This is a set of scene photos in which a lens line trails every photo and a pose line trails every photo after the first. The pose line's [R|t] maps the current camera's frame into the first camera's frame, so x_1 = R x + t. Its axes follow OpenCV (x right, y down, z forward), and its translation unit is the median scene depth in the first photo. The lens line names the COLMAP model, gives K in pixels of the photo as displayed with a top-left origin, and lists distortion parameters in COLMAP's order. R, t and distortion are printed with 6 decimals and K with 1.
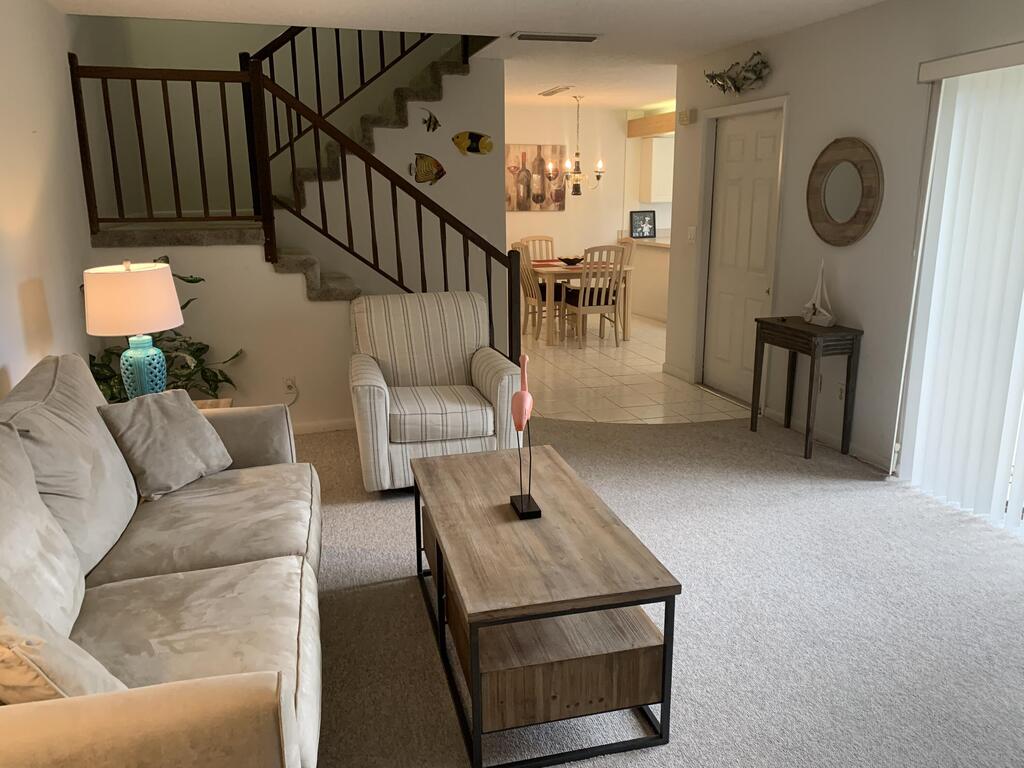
lens RADIAL K [[786.5, 0, 493.5], [0, 786.5, 404.0], [0, 0, 1]] dist [0.025798, -0.042595]
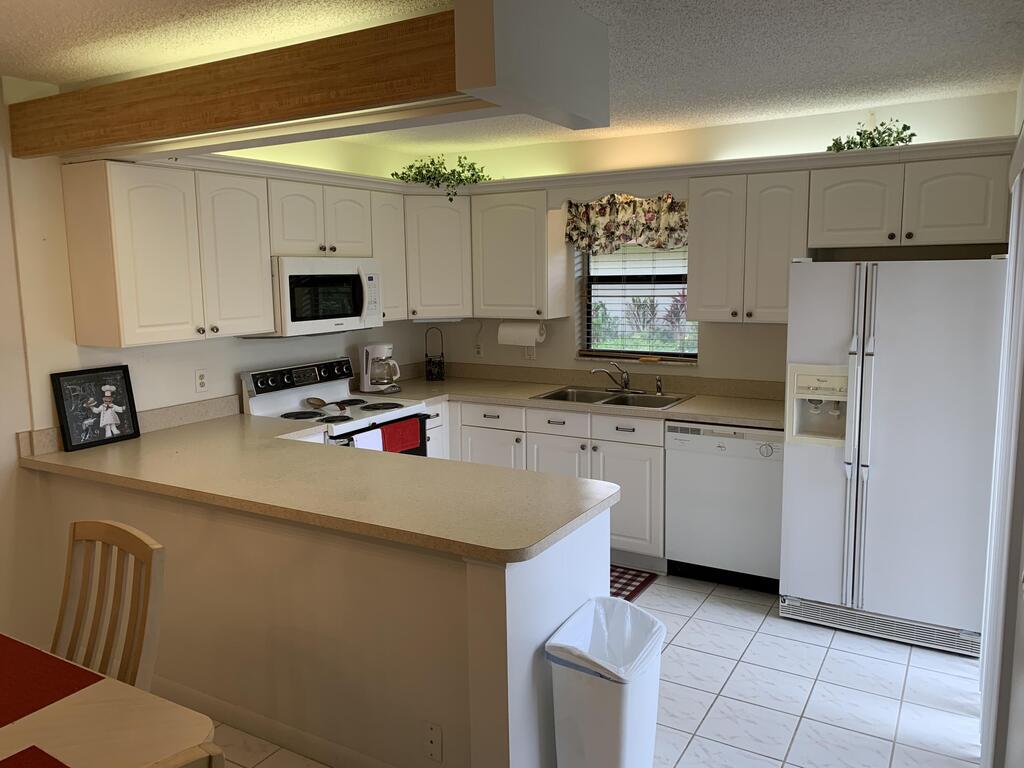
lens RADIAL K [[786.5, 0, 509.6], [0, 786.5, 388.3], [0, 0, 1]] dist [0.025798, -0.042595]
pose [[0.716994, -0.101015, 0.689721, 0.083499], [0.185179, 0.981495, -0.048754, -0.191366], [-0.672033, 0.162678, 0.722432, 0.645906]]
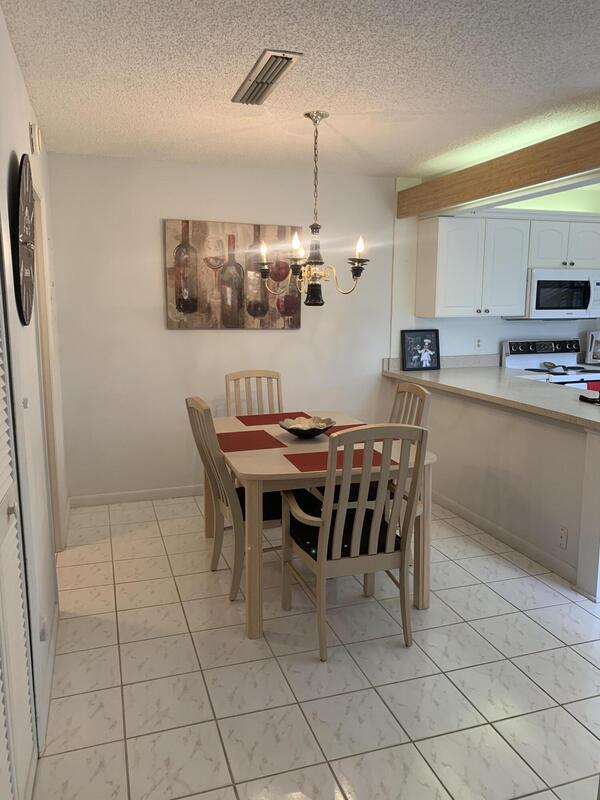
lens RADIAL K [[614.5, 0, 303.4], [0, 614.5, 399.2], [0, 0, 1]] dist [0.025798, -0.042595]
pose [[0.997892, 0.000778, 0.064899, 0.061993], [0.006012, 0.994521, -0.104365, -0.139416], [-0.064625, 0.104535, 0.992419, 0.522955]]
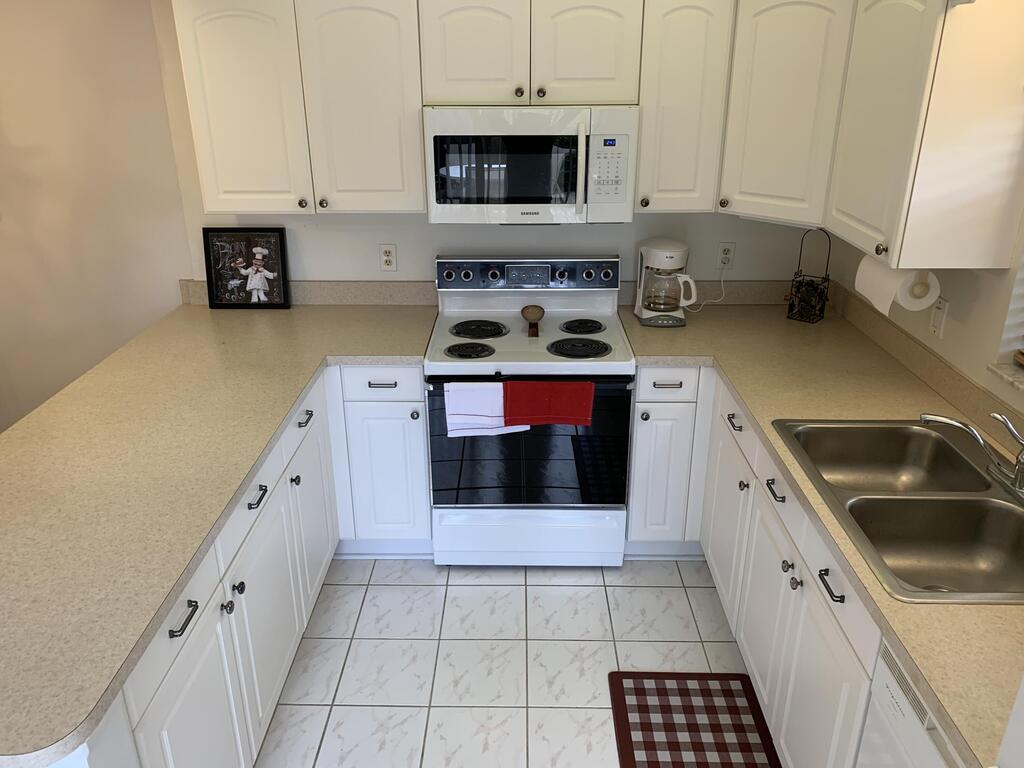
lens RADIAL K [[786.5, 0, 512.0], [0, 786.5, 376.4], [0, 0, 1]] dist [0.025798, -0.042595]
pose [[0.959627, 0.112647, -0.257734, 0.399418], [-0.079673, 0.987635, 0.135015, -0.244590], [0.269756, -0.109030, 0.956736, 0.733374]]
